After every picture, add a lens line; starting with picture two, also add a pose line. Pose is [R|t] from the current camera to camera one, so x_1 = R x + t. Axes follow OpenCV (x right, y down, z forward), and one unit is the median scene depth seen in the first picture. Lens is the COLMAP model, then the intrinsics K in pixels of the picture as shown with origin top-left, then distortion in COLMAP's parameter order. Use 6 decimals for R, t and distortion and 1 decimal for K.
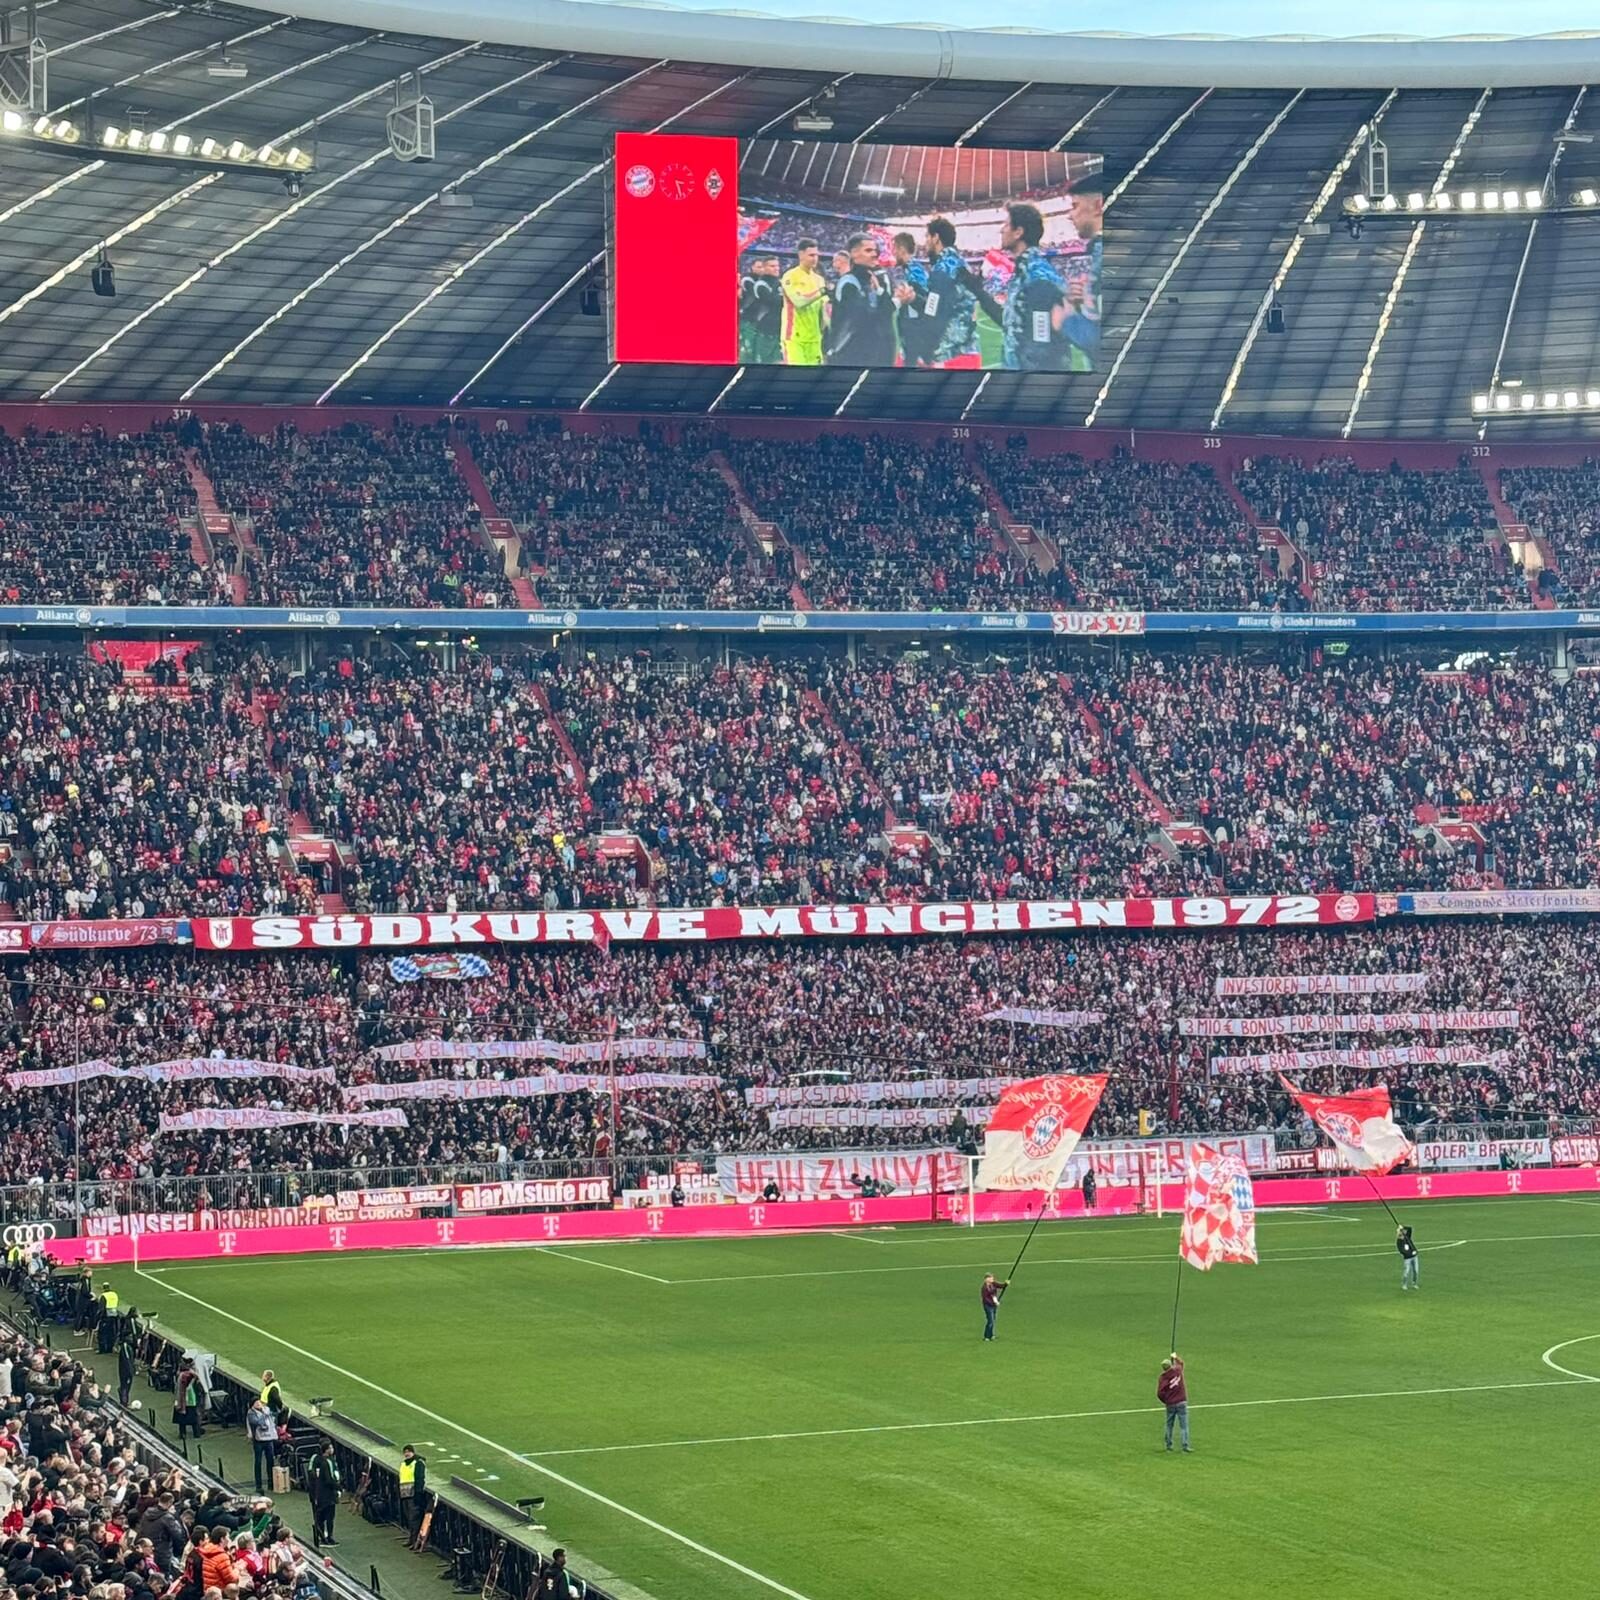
lens RADIAL K [[3716.0, 0, 751.3], [0, 3716.0, 801.2], [0, 0, 1]] dist [0.135831, 0.000000]
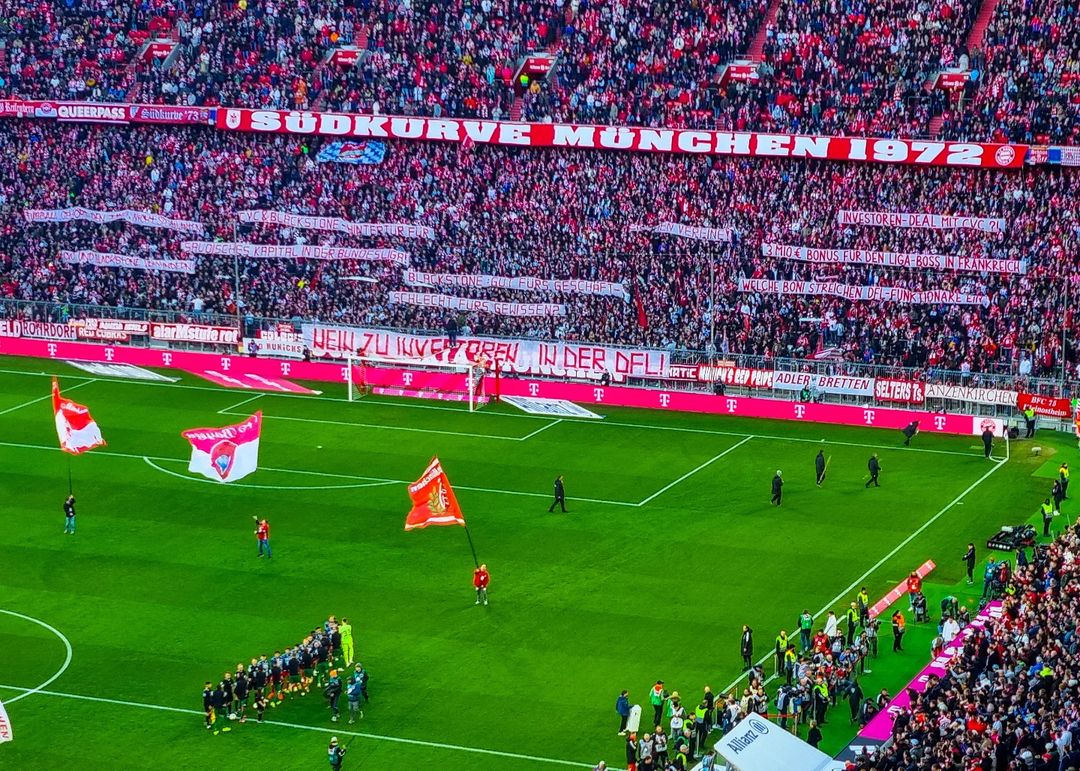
lens RADIAL K [[3129.1, 0, 544.3], [0, 3129.1, 394.4], [0, 0, 1]] dist [0.066952, 0.000000]
pose [[0.753668, 0.149444, -0.640039, 0.796394], [0.014326, 0.969840, 0.243319, -0.166614], [0.657099, -0.192552, 0.728797, 0.116581]]
